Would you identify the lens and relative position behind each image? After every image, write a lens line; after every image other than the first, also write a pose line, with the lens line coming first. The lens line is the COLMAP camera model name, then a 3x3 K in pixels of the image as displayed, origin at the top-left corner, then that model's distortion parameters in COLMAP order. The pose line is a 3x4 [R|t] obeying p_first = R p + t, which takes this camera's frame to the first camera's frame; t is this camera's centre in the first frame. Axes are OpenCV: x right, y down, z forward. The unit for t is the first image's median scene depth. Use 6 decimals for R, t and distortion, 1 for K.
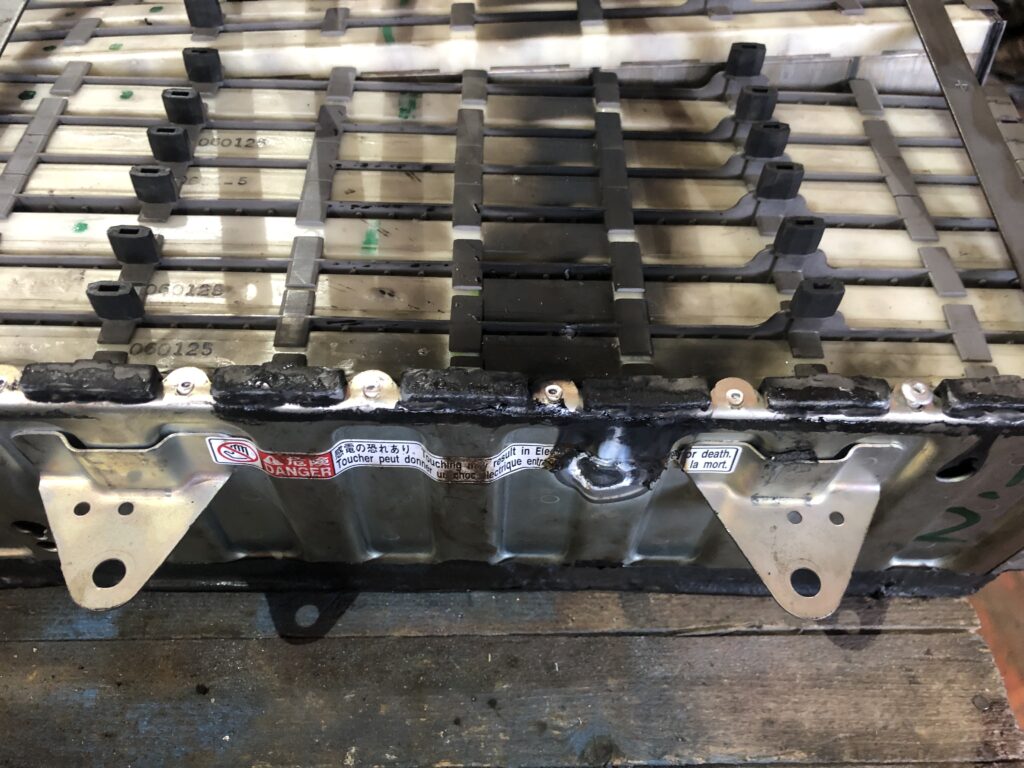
lens RADIAL K [[853.4, 0, 512.0], [0, 853.4, 384.0], [0, 0, 1]] dist [0.115987, -0.264294]
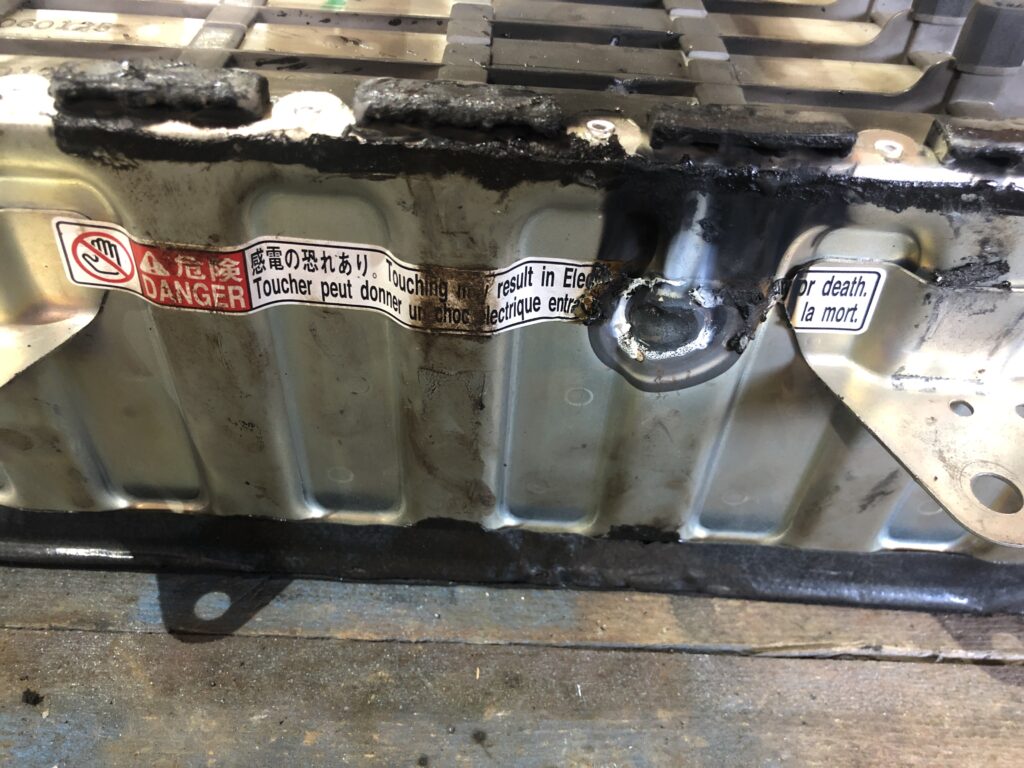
lens RADIAL K [[861.1, 0, 512.0], [0, 861.1, 384.0], [0, 0, 1]] dist [0.006092, 0.010815]
pose [[0.999410, 0.034094, -0.004056, -0.004817], [-0.034213, 0.978998, -0.200978, 0.236924], [-0.002881, 0.200998, 0.979587, 0.312243]]
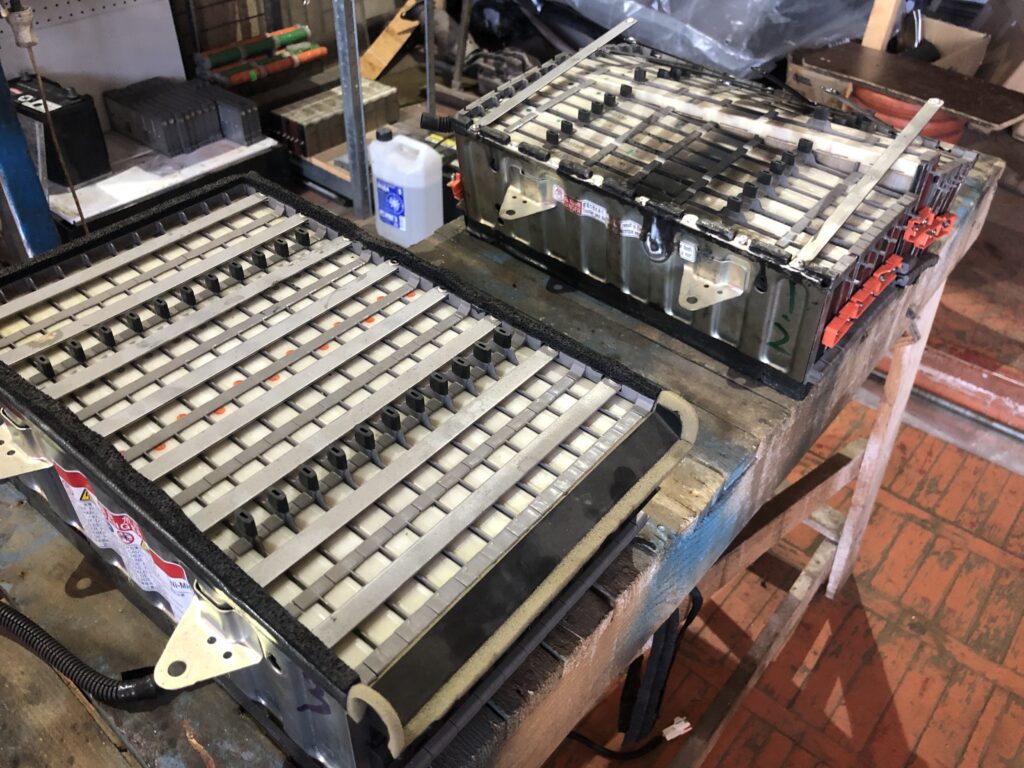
lens RADIAL K [[853.4, 0, 512.0], [0, 853.4, 384.0], [0, 0, 1]] dist [0.115987, -0.264294]
pose [[0.738316, 0.432369, -0.517635, 1.205774], [-0.499490, 0.866248, 0.011122, 0.596017], [0.453209, 0.250342, 0.855529, -1.300995]]
